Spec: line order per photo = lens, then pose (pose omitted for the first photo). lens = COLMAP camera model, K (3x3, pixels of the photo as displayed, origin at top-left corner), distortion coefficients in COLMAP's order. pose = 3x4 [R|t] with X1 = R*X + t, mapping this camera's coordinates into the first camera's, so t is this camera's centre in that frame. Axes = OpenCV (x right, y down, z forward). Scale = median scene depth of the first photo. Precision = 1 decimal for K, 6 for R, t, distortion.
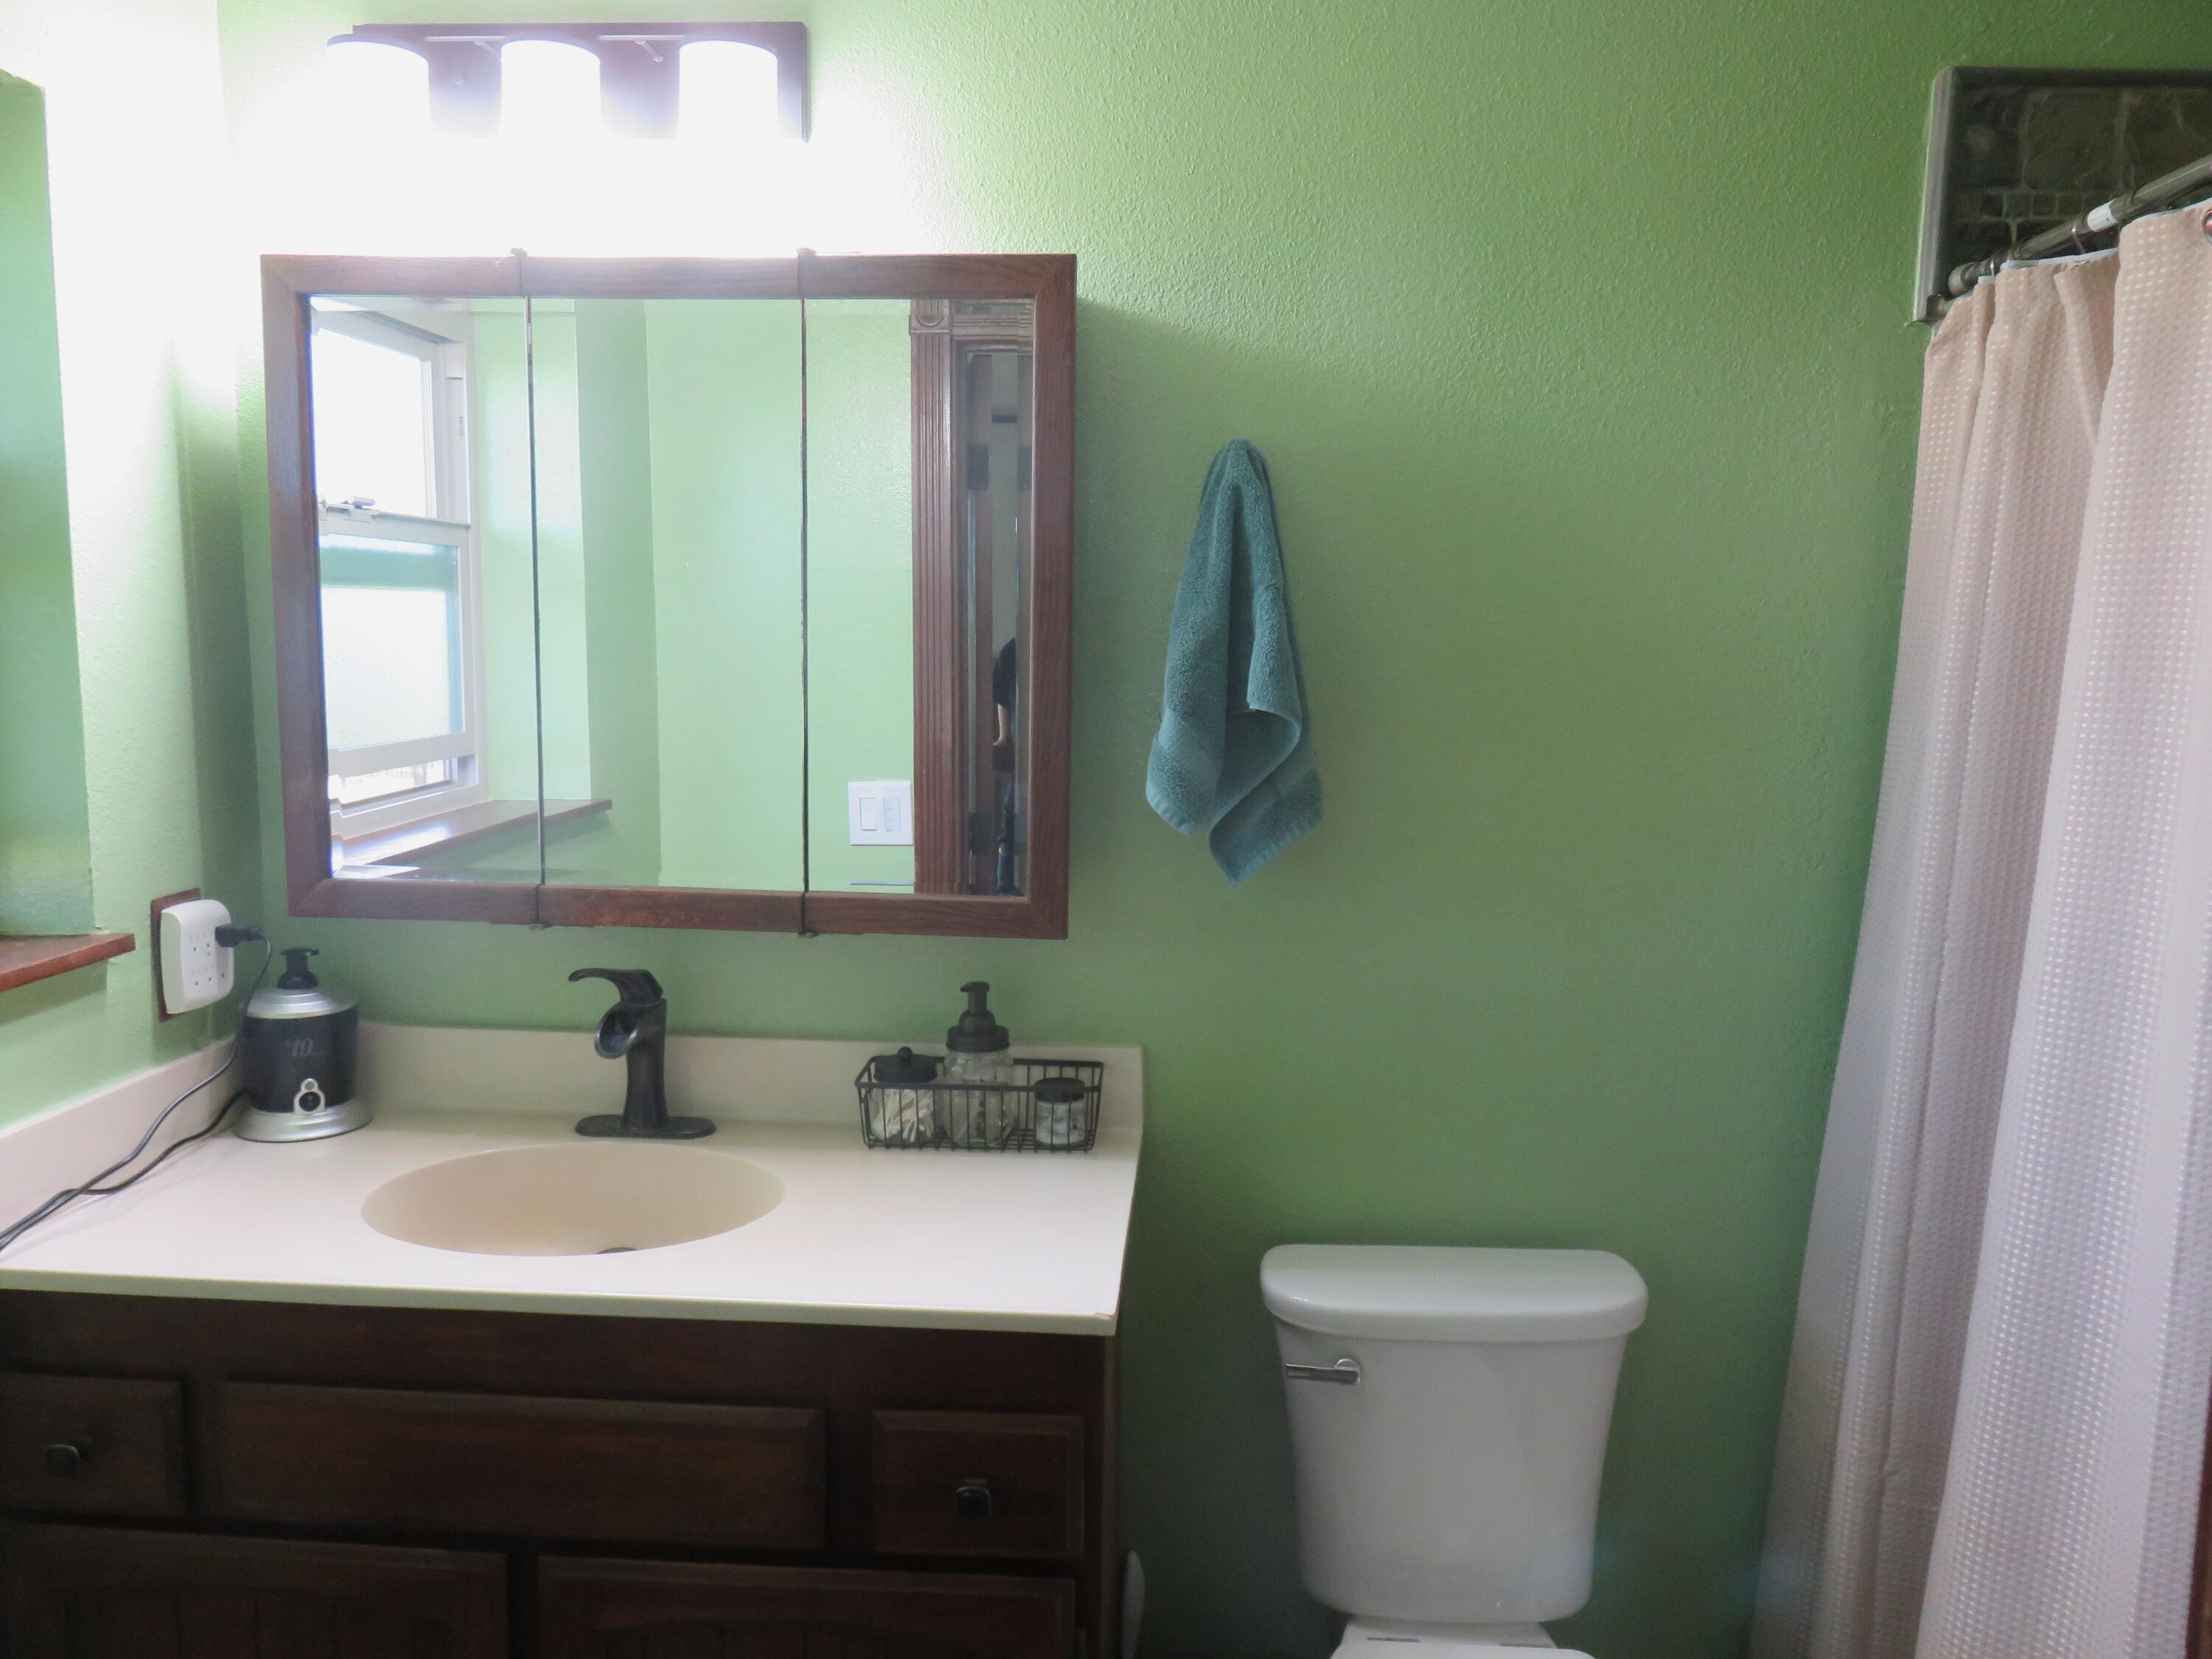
lens RADIAL K [[1656.3, 0, 1106.0], [0, 1656.3, 829.5], [0, 0, 1]] dist [-0.006089, 0.002346]
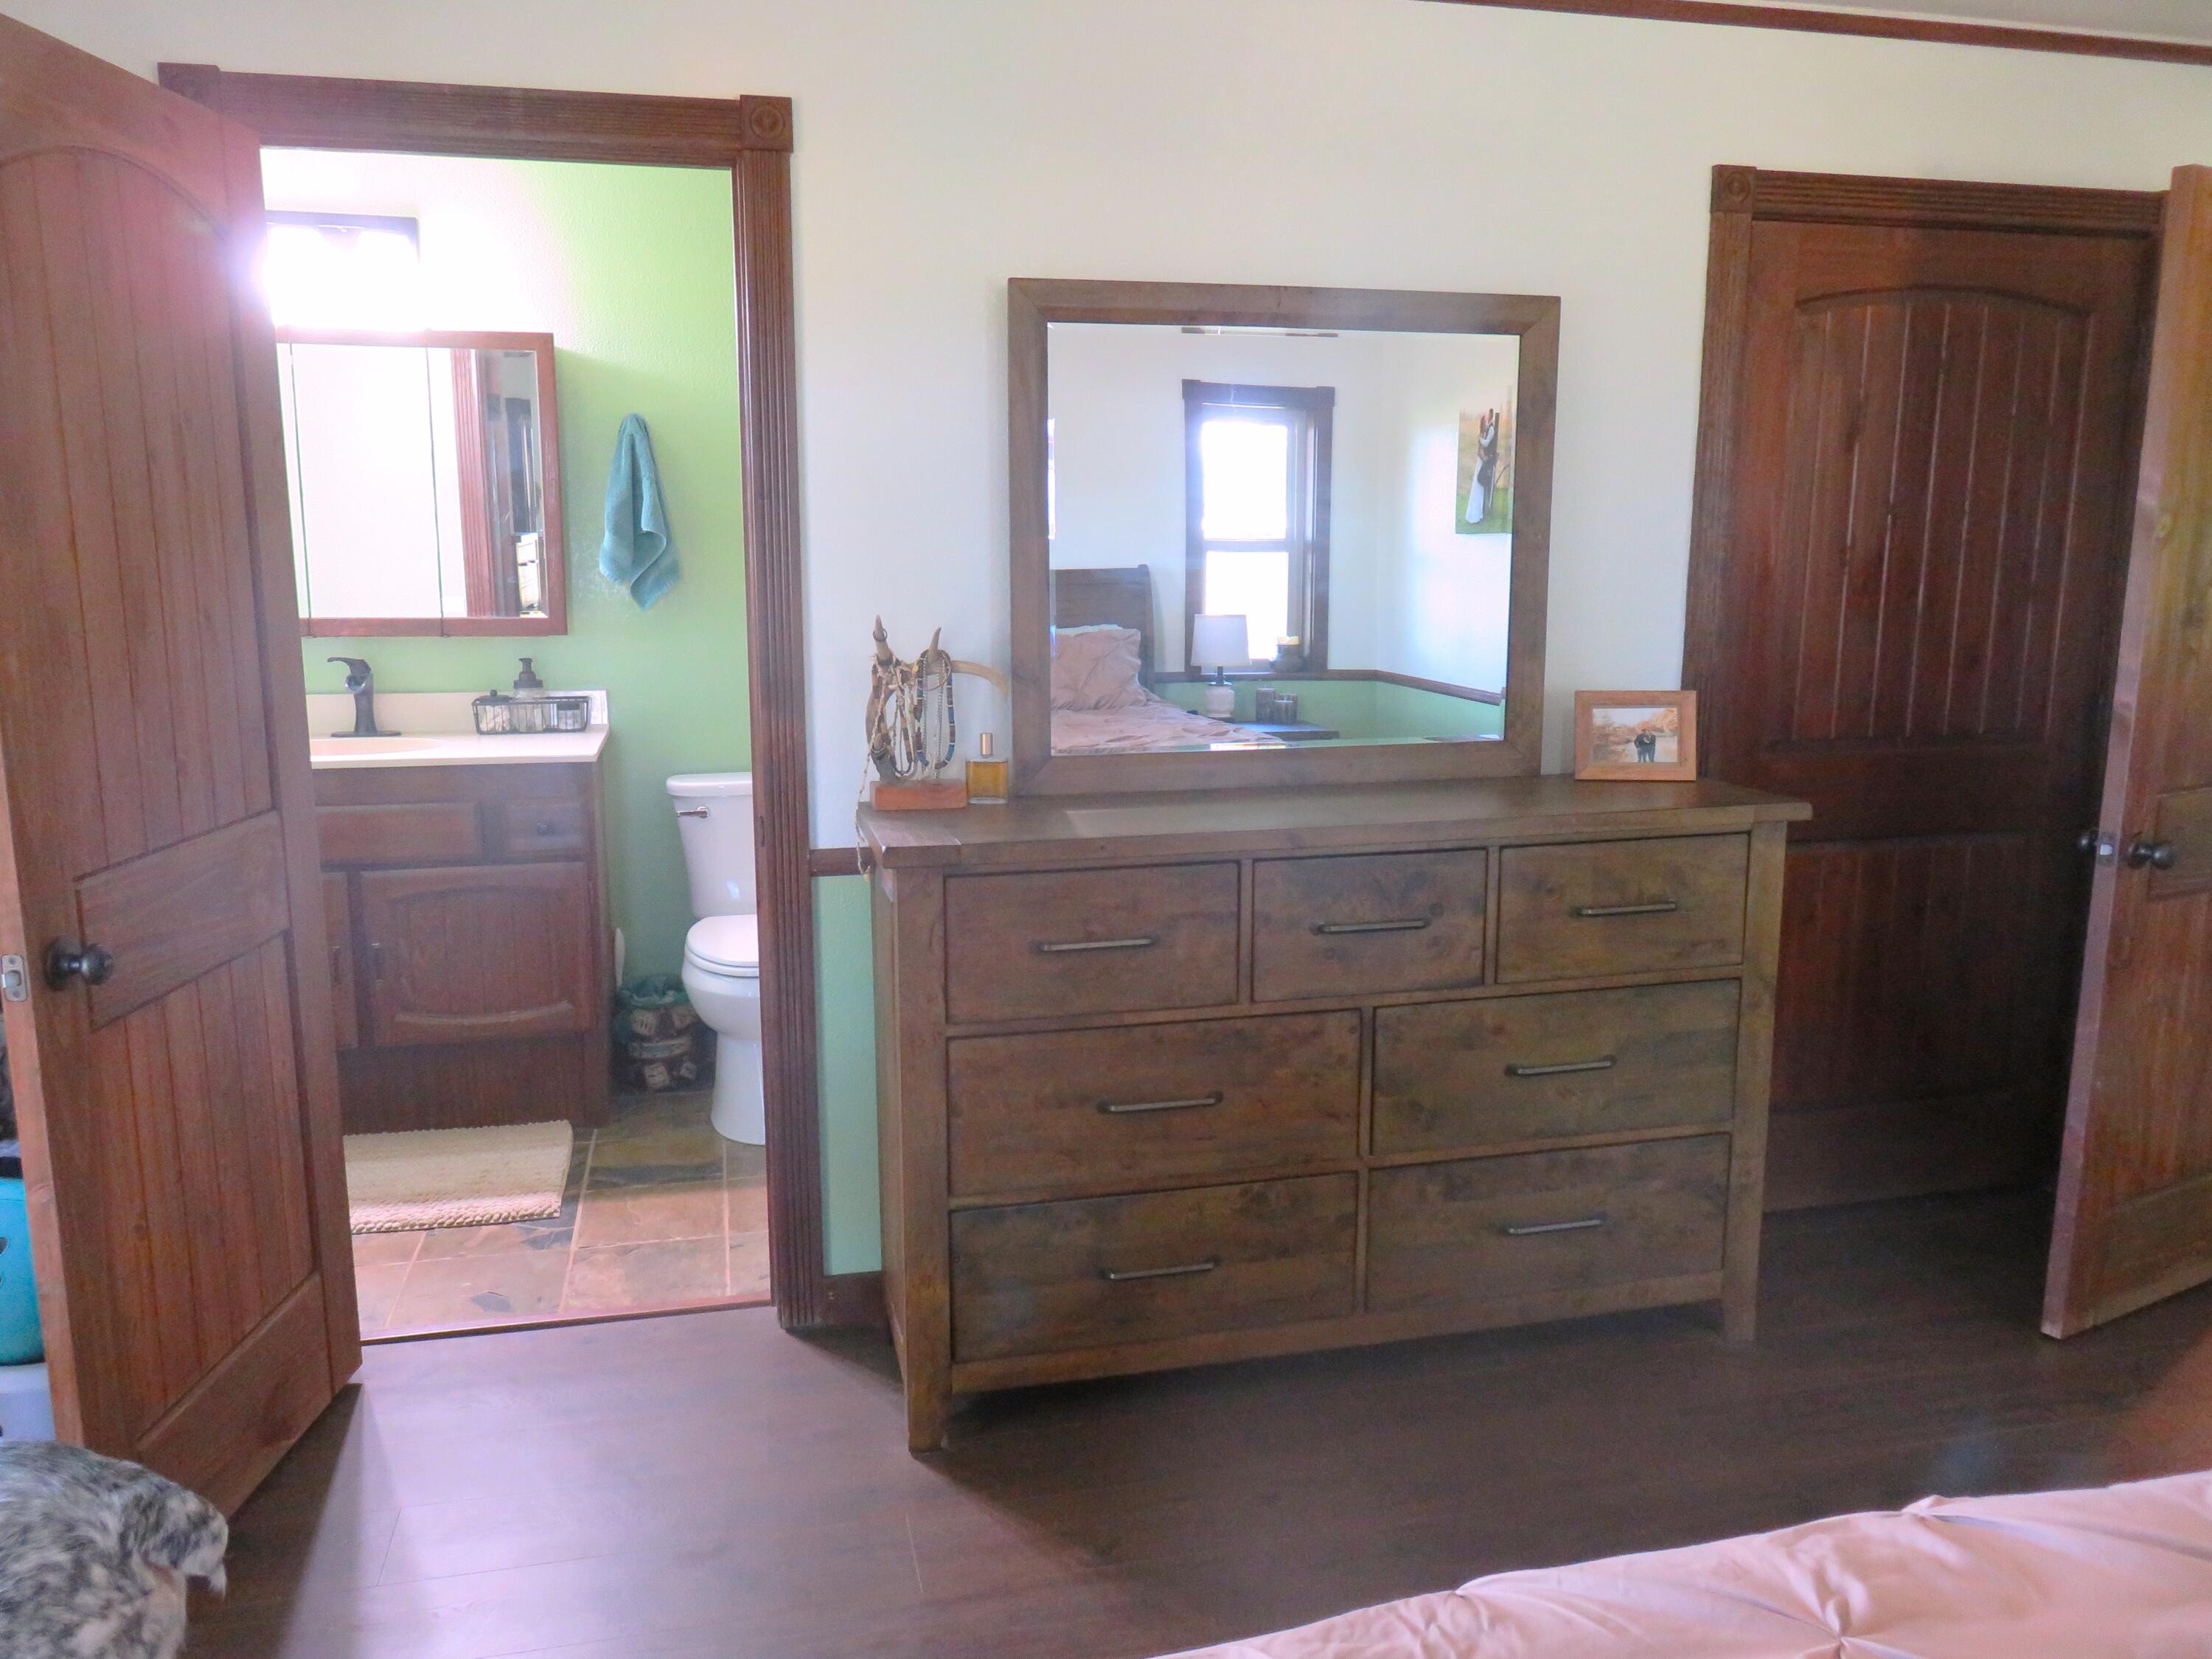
lens RADIAL K [[1656.3, 0, 1106.0], [0, 1656.3, 829.5], [0, 0, 1]] dist [-0.006089, 0.002346]
pose [[0.956004, -0.060441, 0.287060, 0.014486], [0.043788, 0.996983, 0.064085, 0.214870], [-0.290067, -0.048696, 0.955767, -1.369107]]
